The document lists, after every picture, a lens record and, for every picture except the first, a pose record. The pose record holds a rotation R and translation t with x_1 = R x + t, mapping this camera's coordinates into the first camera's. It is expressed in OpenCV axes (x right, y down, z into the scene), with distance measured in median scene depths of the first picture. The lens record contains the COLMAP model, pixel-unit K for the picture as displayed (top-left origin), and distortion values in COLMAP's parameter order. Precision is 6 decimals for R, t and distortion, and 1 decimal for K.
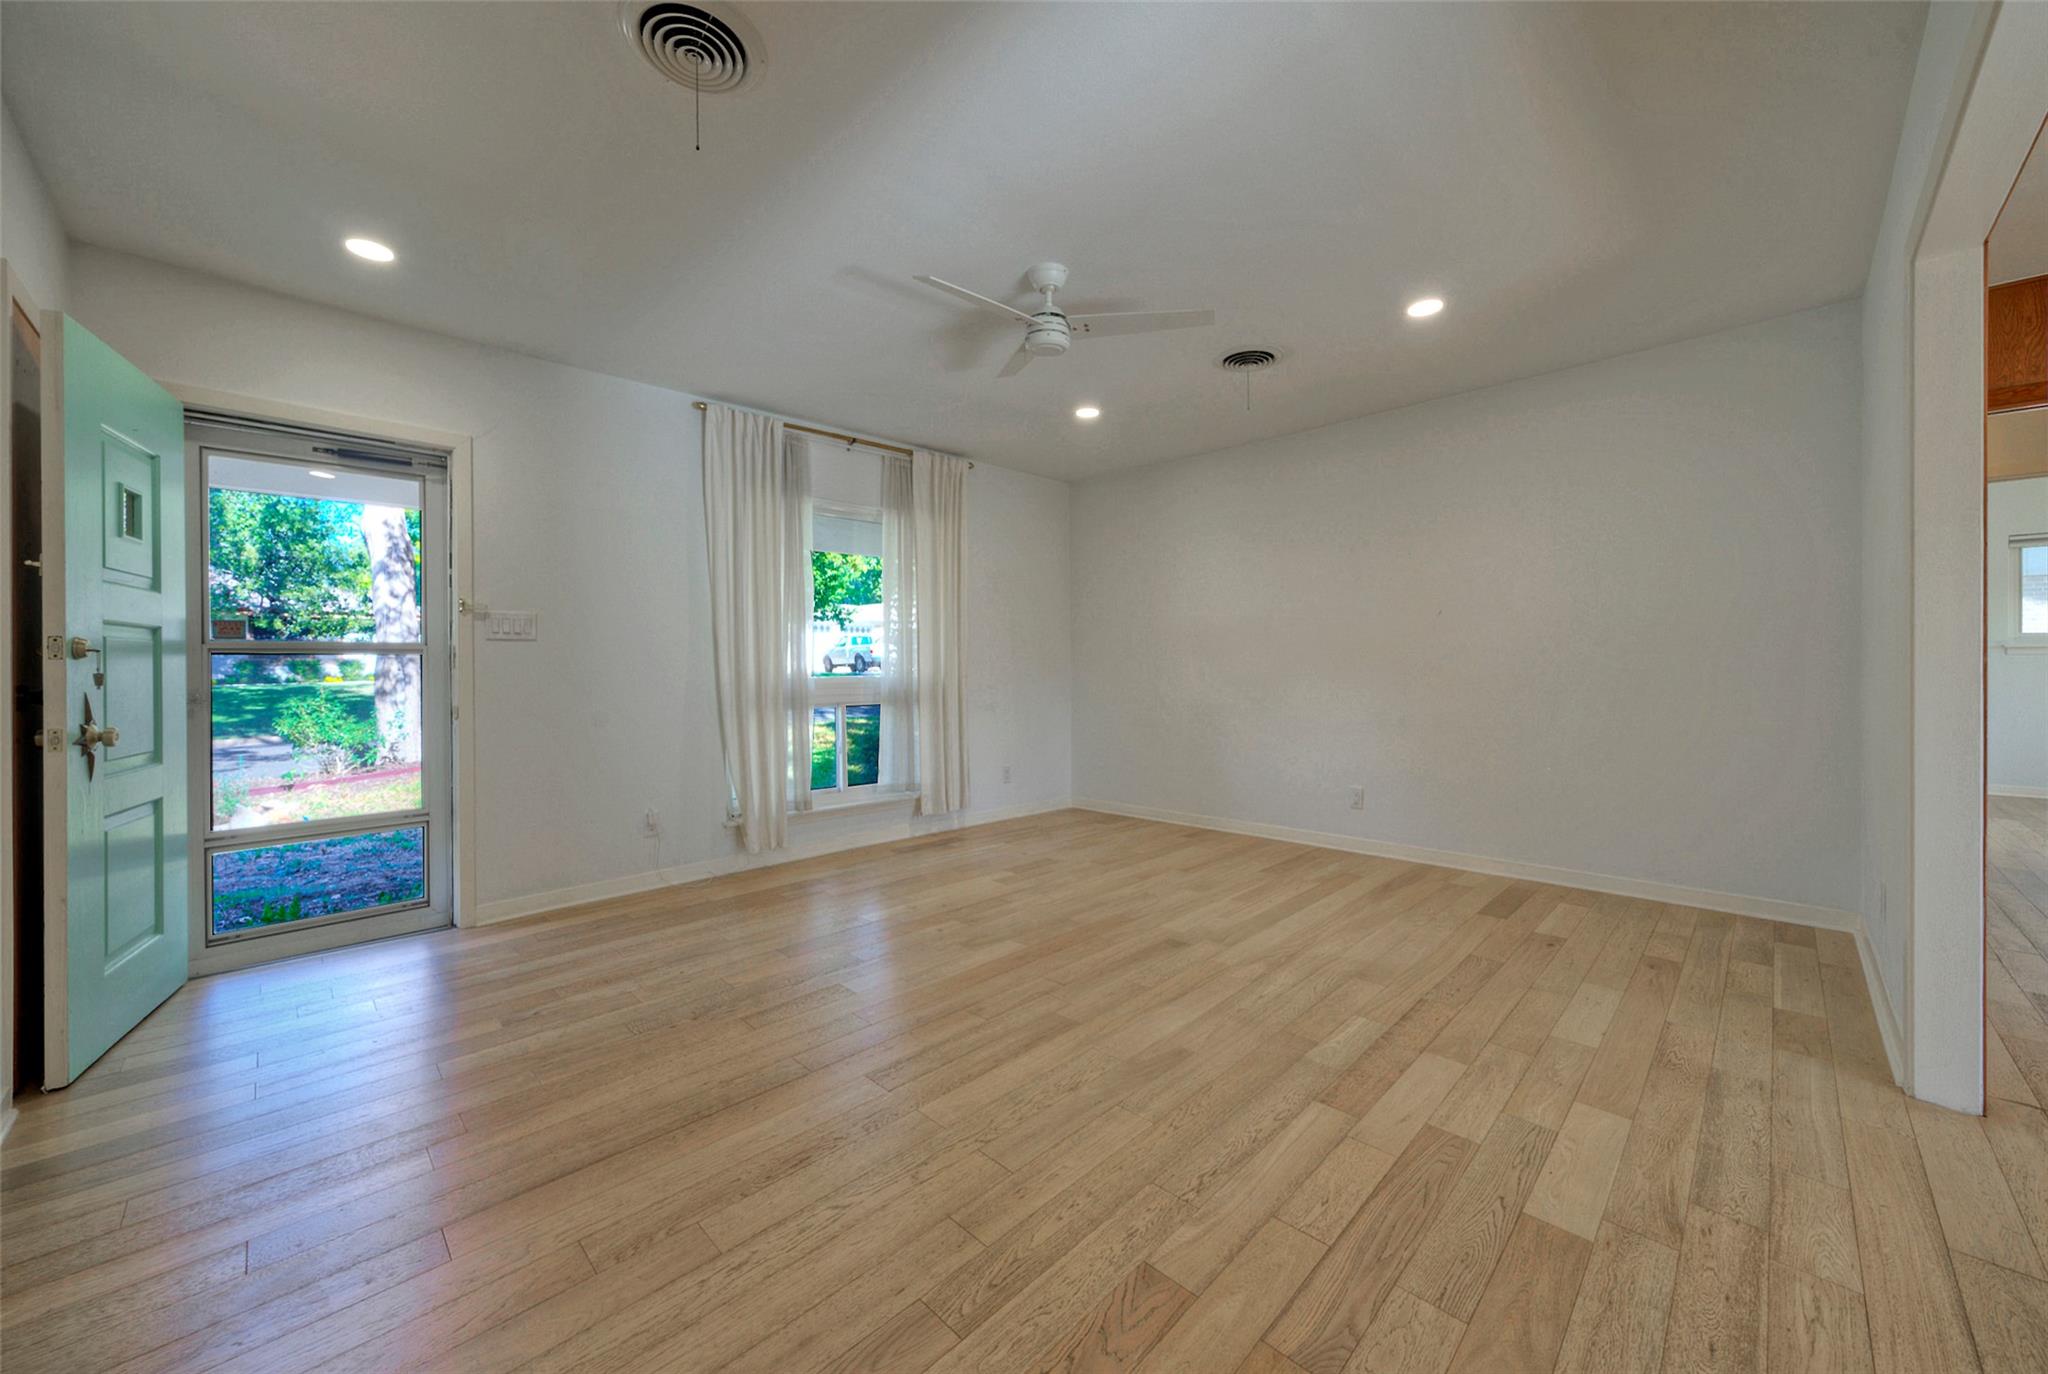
lens RADIAL K [[754.4, 0, 1019.4], [0, 754.4, 672.2], [0, 0, 1]] dist [-0.019975, 0.000952]
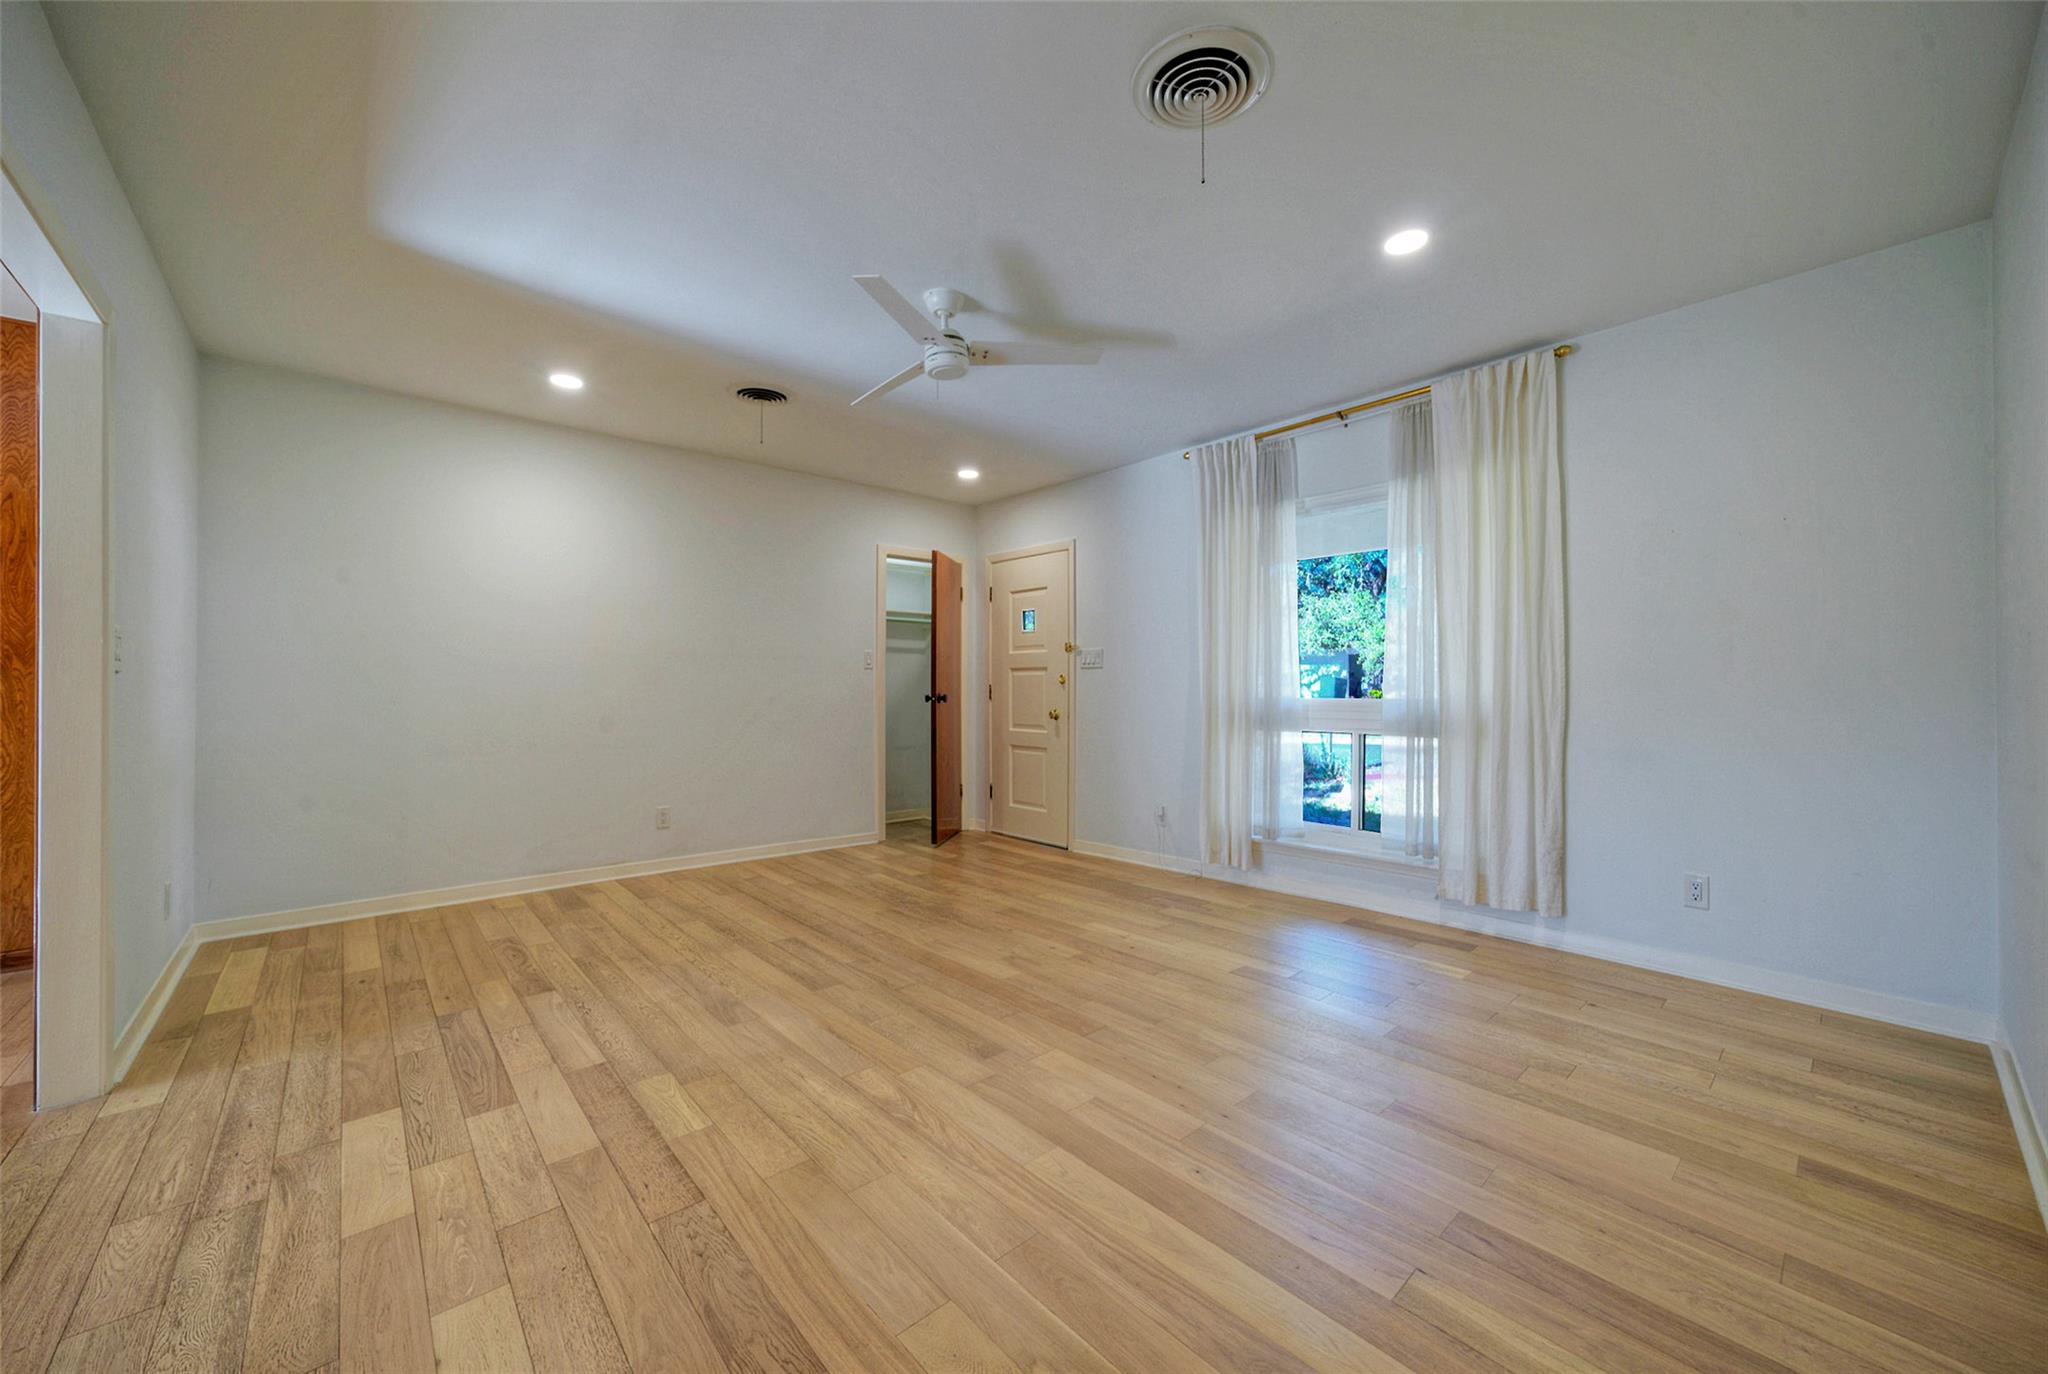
lens RADIAL K [[754.4, 0, 1031.8], [0, 754.4, 679.6], [0, 0, 1]] dist [-0.019975, 0.000952]
pose [[-0.035340, -0.005894, -0.999358, 1.354818], [-0.003418, 0.999977, -0.005777, -0.016173], [0.999369, 0.003211, -0.035359, 1.498817]]
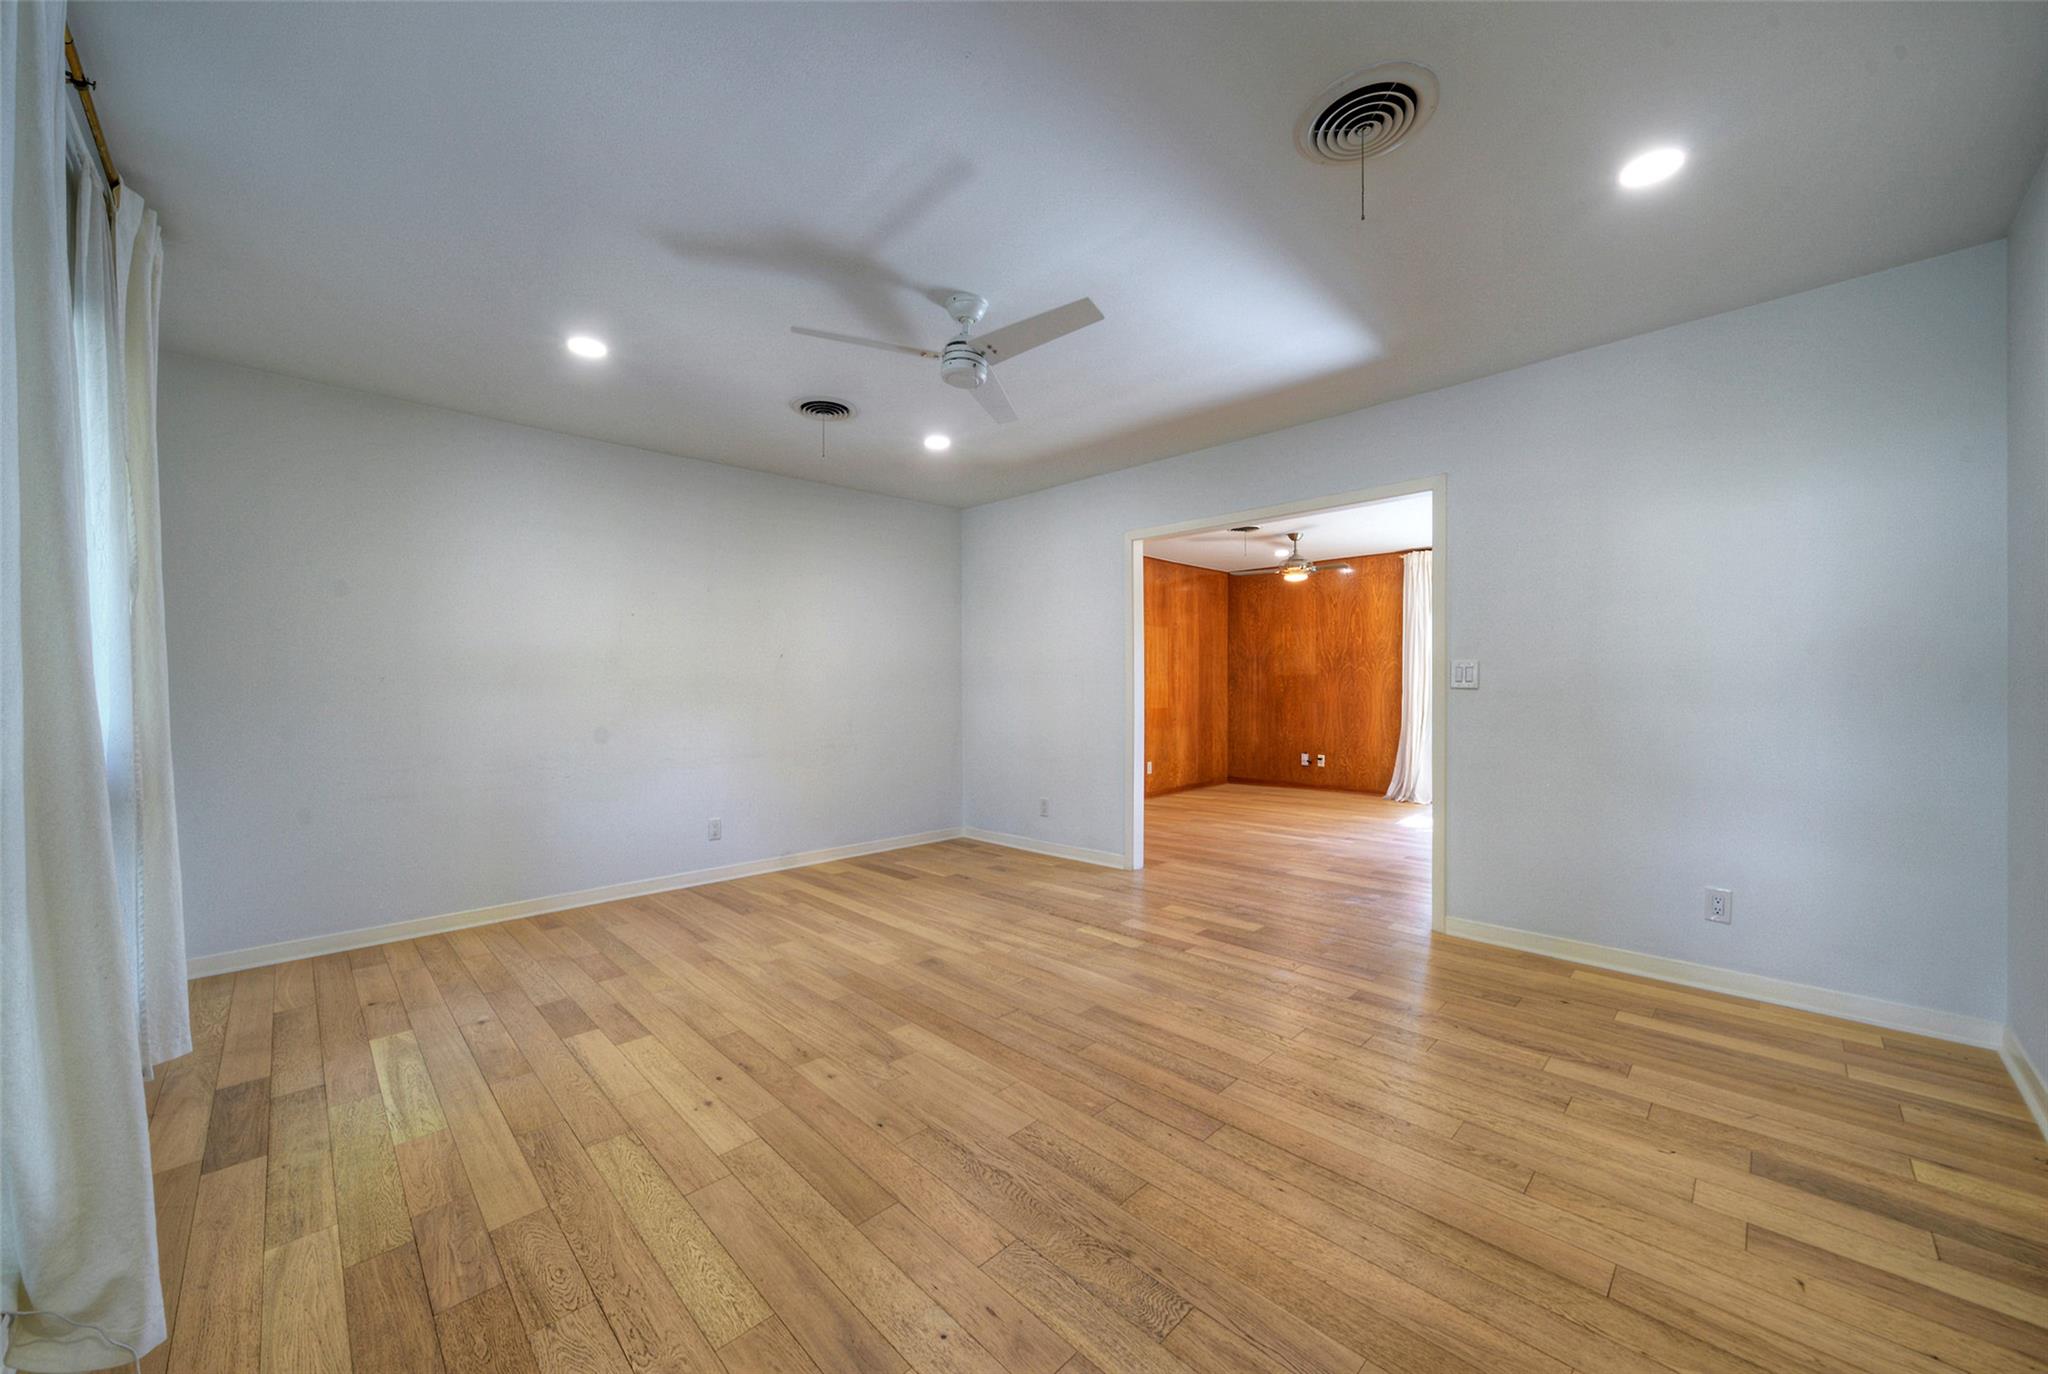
lens RADIAL K [[754.4, 0, 1003.0], [0, 754.4, 693.2], [0, 0, 1]] dist [-0.019975, 0.000952]
pose [[0.018816, 0.002651, 0.999819, -1.217777], [0.009920, 0.999947, -0.002838, -0.030576], [-0.999774, 0.009971, 0.018789, 1.218781]]
